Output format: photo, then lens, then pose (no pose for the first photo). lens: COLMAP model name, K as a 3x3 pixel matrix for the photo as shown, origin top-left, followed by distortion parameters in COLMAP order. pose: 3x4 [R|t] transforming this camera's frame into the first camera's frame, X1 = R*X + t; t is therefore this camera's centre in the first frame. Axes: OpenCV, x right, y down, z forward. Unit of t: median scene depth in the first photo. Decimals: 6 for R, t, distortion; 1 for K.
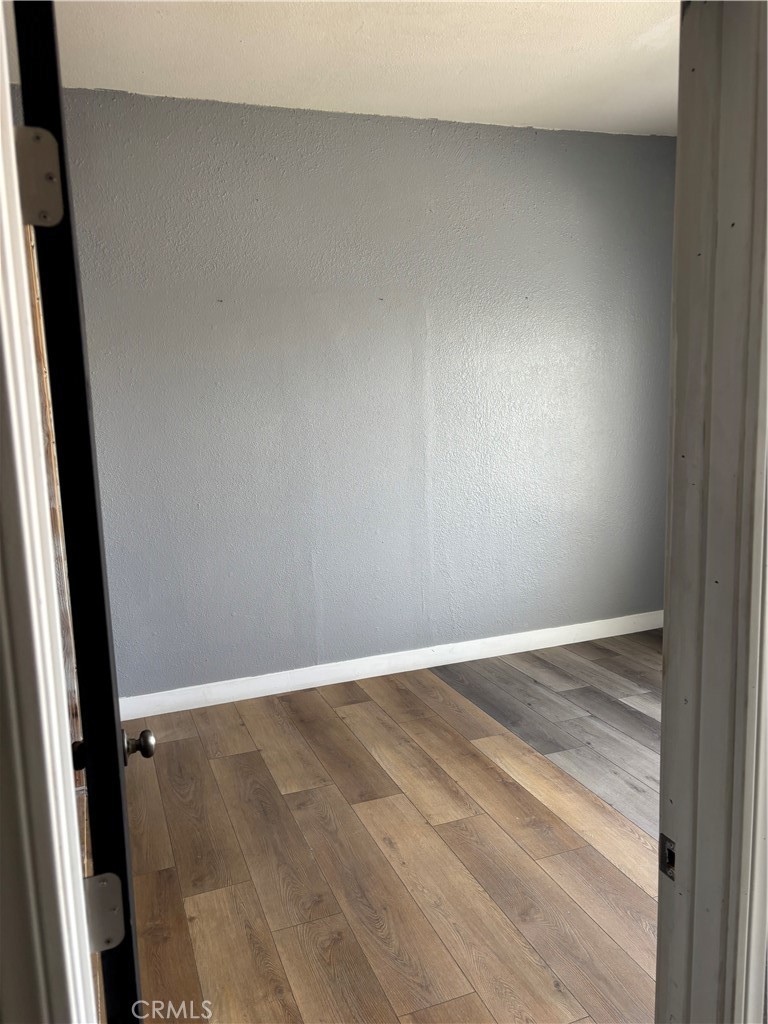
lens RADIAL K [[774.1, 0, 383.6], [0, 774.1, 513.9], [0, 0, 1]] dist [0.044200, 0.000322]
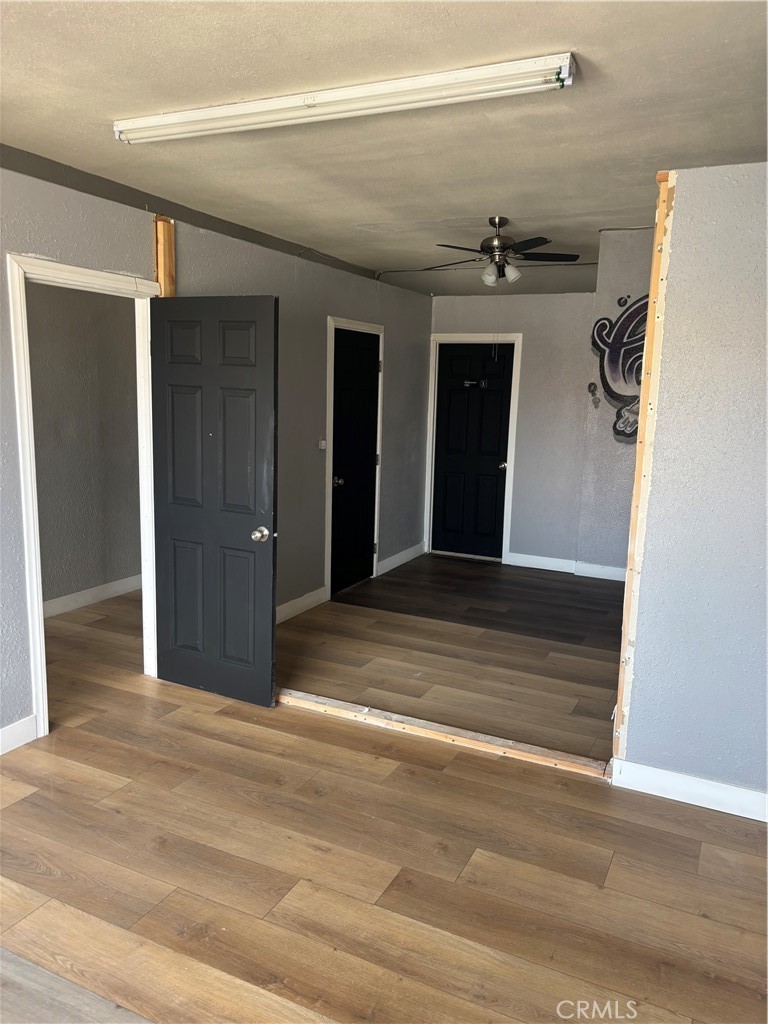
lens RADIAL K [[774.1, 0, 383.1], [0, 774.1, 512.1], [0, 0, 1]] dist [0.044200, 0.000322]
pose [[-0.731717, 0.130450, -0.669009, 0.558291], [-0.098441, 0.950999, 0.293104, -0.292063], [0.674462, 0.280327, -0.683021, 1.594212]]
